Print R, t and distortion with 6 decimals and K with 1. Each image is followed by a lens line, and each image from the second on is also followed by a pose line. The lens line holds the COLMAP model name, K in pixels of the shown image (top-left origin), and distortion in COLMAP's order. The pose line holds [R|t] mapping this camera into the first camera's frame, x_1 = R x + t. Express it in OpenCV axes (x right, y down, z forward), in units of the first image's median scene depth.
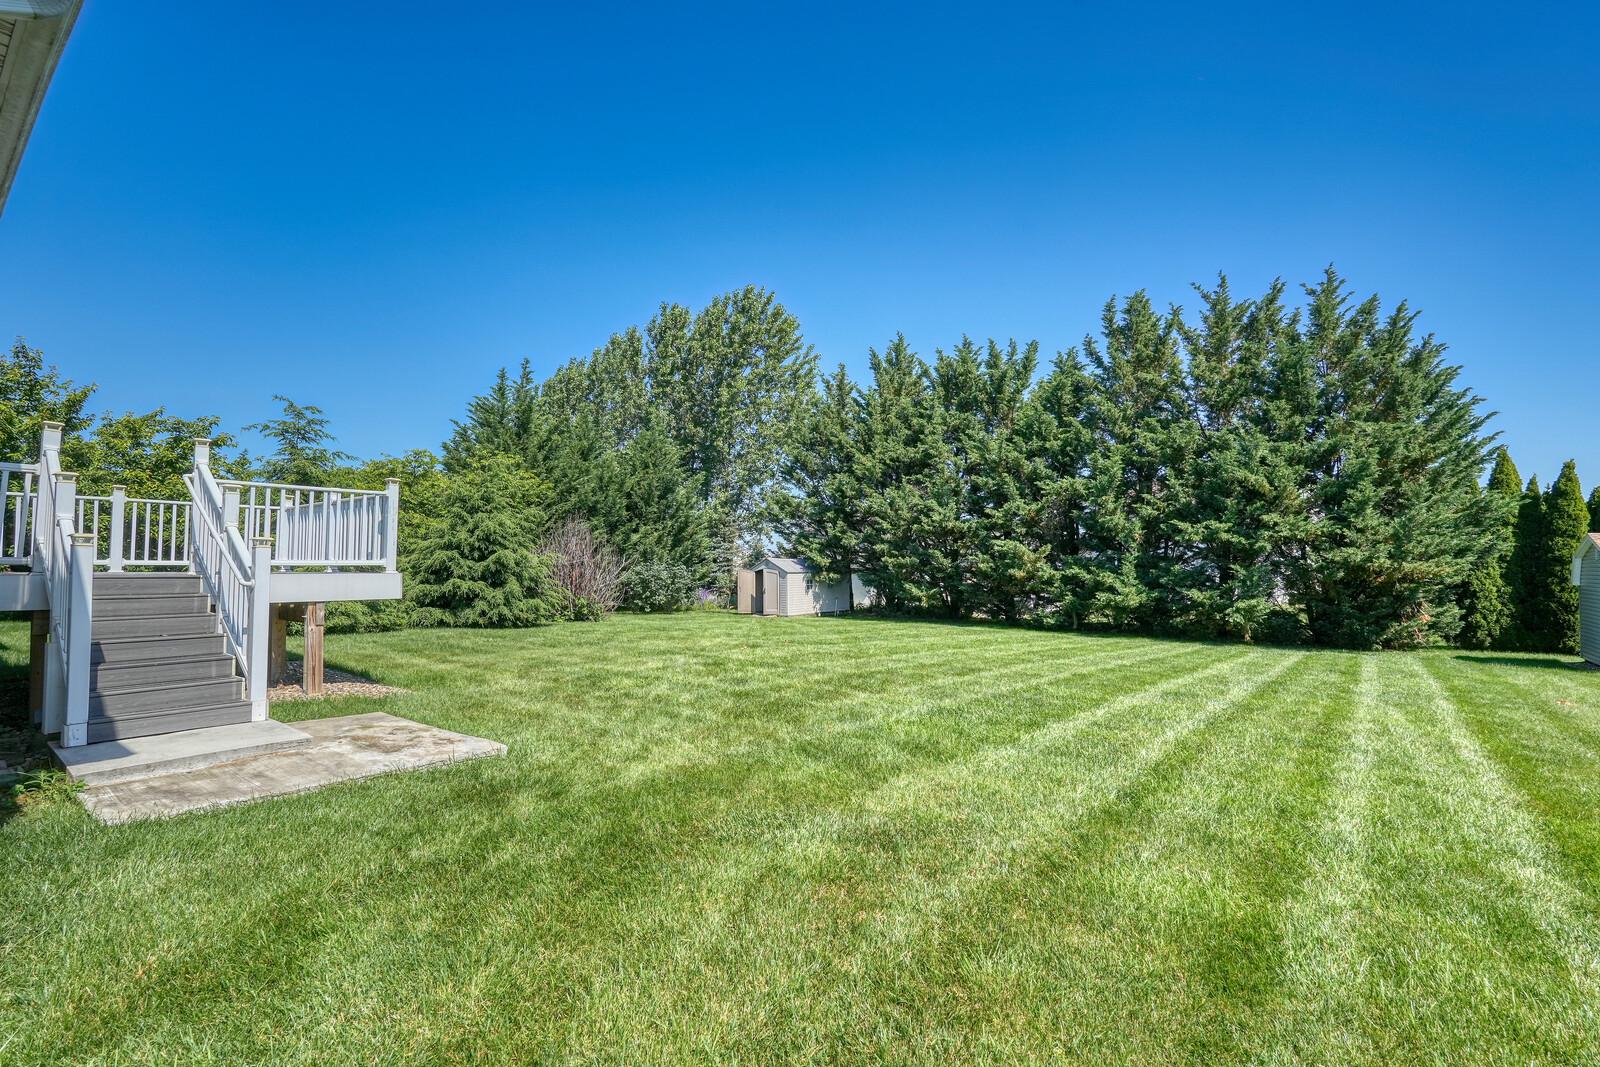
lens RADIAL K [[729.1, 0, 804.8], [0, 729.1, 536.7], [0, 0, 1]] dist [0.025919, 0.000262]
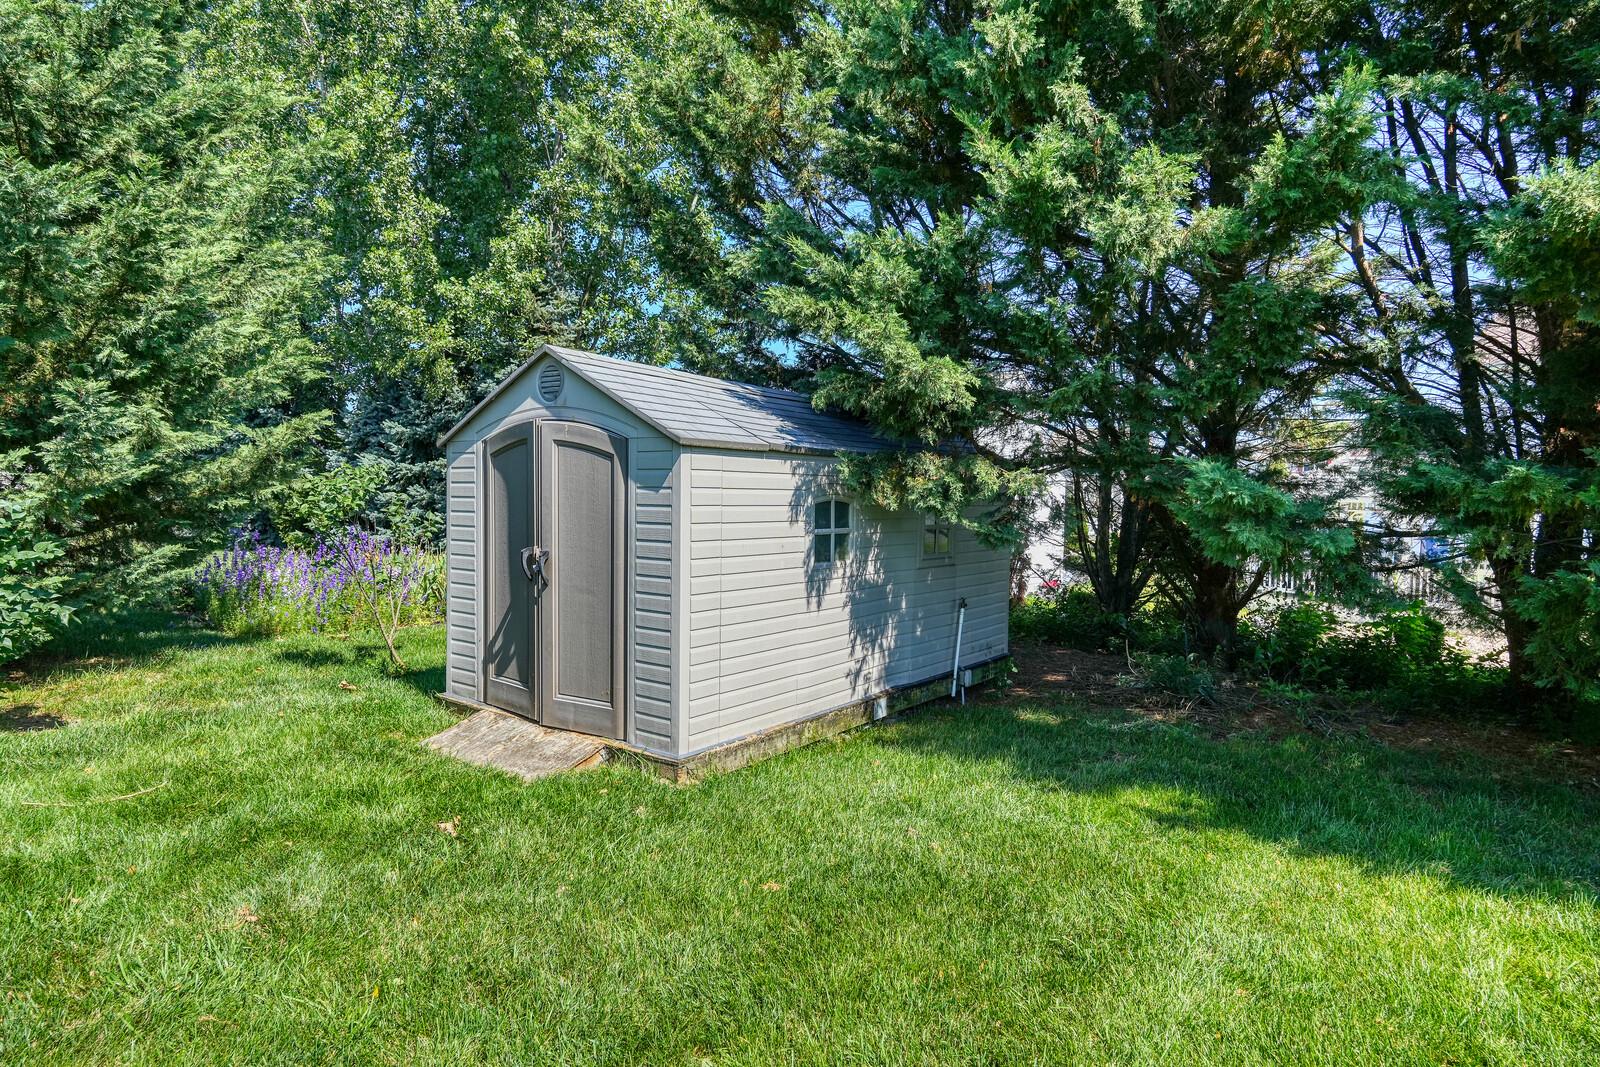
lens RADIAL K [[898.8, 0, 800.0], [0, 898.8, 533.5], [0, 0, 1]] dist [-0.000268, -0.000014]
pose [[0.999002, 0.023132, 0.038211, -0.009557], [-0.026489, 0.995603, 0.089846, 0.060107], [-0.035964, -0.090768, 0.995222, 1.005389]]
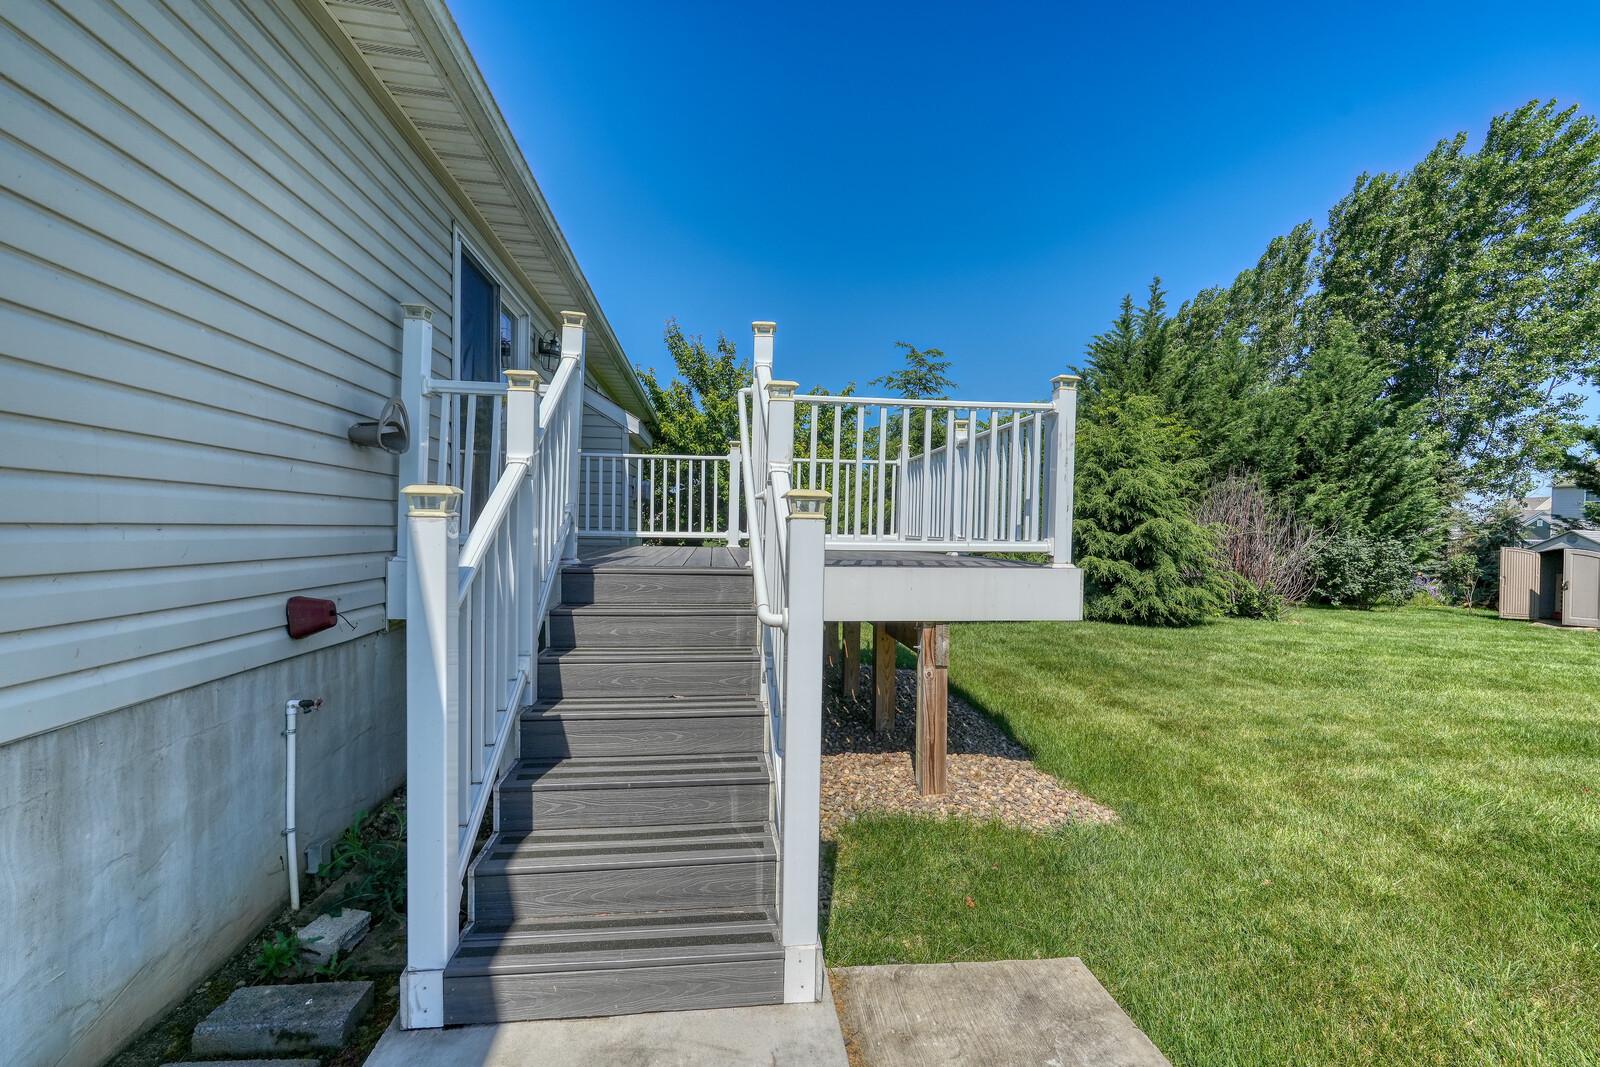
lens RADIAL K [[712.2, 0, 790.6], [0, 712.2, 539.6], [0, 0, 1]] dist [-0.006373, 0.000048]
pose [[0.703986, 0.021365, -0.709892, -0.113280], [0.014427, 0.998911, 0.044371, 0.001942], [0.710067, -0.041478, 0.702912, 0.172189]]
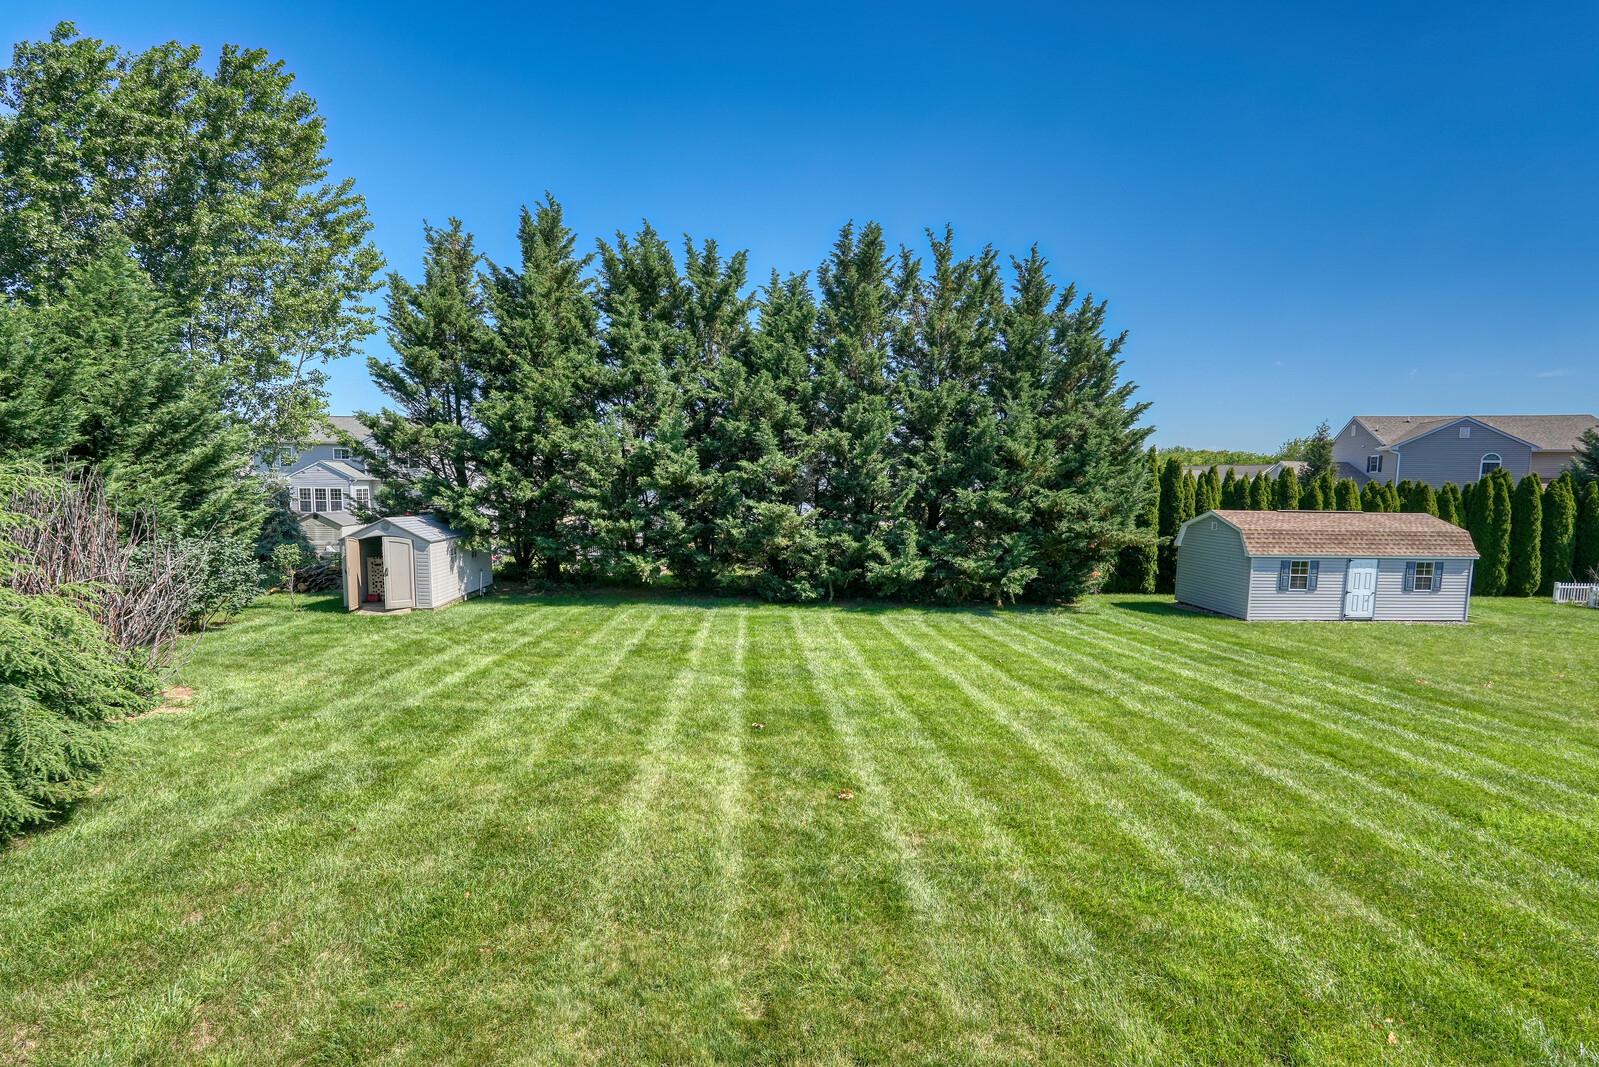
lens RADIAL K [[729.8, 0, 787.3], [0, 729.8, 550.4], [0, 0, 1]] dist [-0.007128, 0.000524]
pose [[0.751058, -0.053859, 0.658036, -0.253411], [-0.041731, 0.990802, 0.128726, -0.047765], [-0.658916, -0.124141, 0.741902, 0.380640]]
